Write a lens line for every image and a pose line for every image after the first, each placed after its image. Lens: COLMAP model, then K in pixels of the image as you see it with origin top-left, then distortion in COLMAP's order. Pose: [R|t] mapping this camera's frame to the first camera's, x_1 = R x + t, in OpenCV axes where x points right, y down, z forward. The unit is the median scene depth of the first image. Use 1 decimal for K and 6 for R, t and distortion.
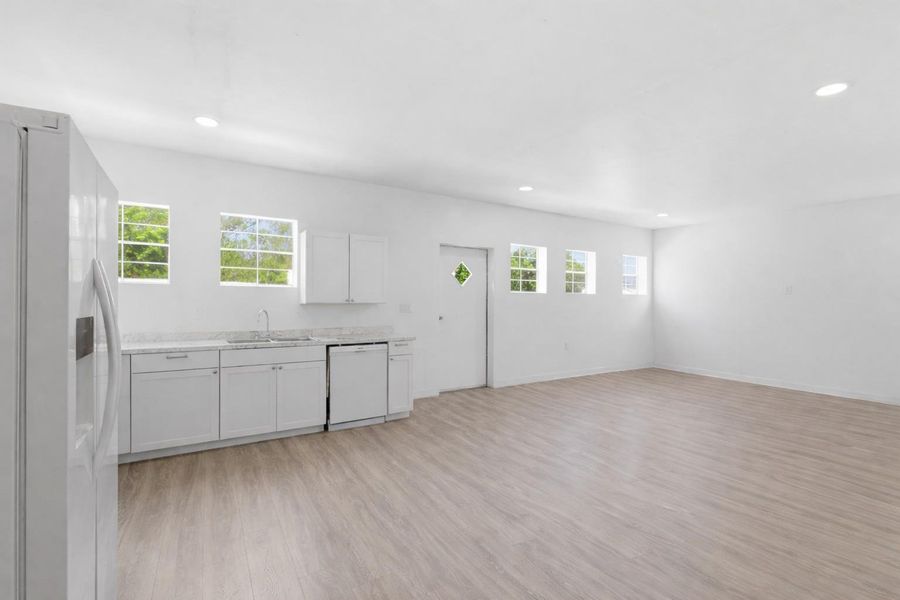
lens RADIAL K [[406.4, 0, 448.0], [0, 406.4, 302.3], [0, 0, 1]] dist [-0.004655, -0.000651]
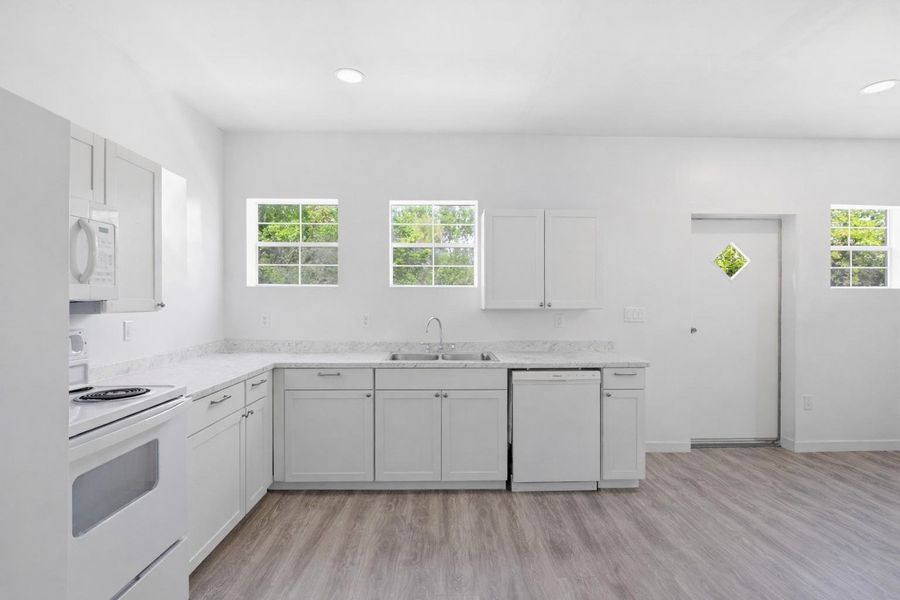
lens RADIAL K [[406.4, 0, 448.0], [0, 406.4, 302.3], [0, 0, 1]] dist [-0.004655, -0.000651]
pose [[0.850779, -0.008315, -0.525458, -0.014953], [0.004397, 0.999952, -0.008704, -0.003441], [0.525505, 0.005095, 0.850775, 0.330350]]
